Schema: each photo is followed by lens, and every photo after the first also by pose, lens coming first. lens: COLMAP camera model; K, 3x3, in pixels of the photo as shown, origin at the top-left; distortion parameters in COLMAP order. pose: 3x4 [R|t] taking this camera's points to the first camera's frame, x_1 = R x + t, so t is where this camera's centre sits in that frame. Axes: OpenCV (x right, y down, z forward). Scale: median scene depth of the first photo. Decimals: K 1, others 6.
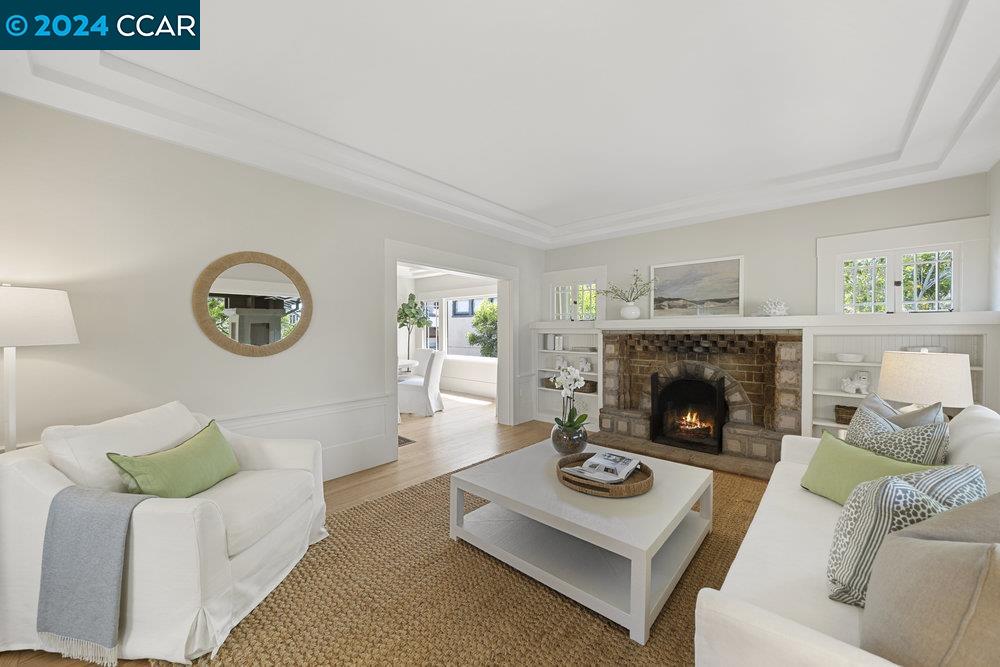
lens RADIAL K [[372.2, 0, 499.5], [0, 372.2, 337.4], [0, 0, 1]] dist [-0.001194, -0.000076]
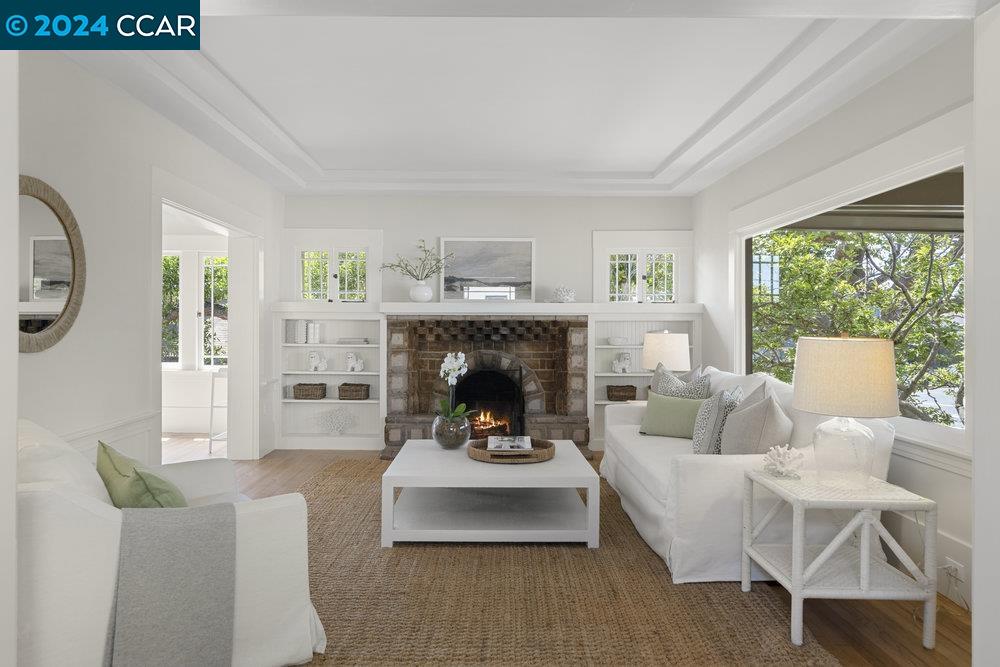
lens RADIAL K [[670.2, 0, 500.0], [0, 670.2, 333.5], [0, 0, 1]] dist [0.000078, -0.000424]
pose [[0.734461, -0.006102, 0.678624, -0.570555], [0.005682, 0.999980, 0.002841, 0.018690], [-0.678627, 0.001769, 0.734481, -0.202249]]
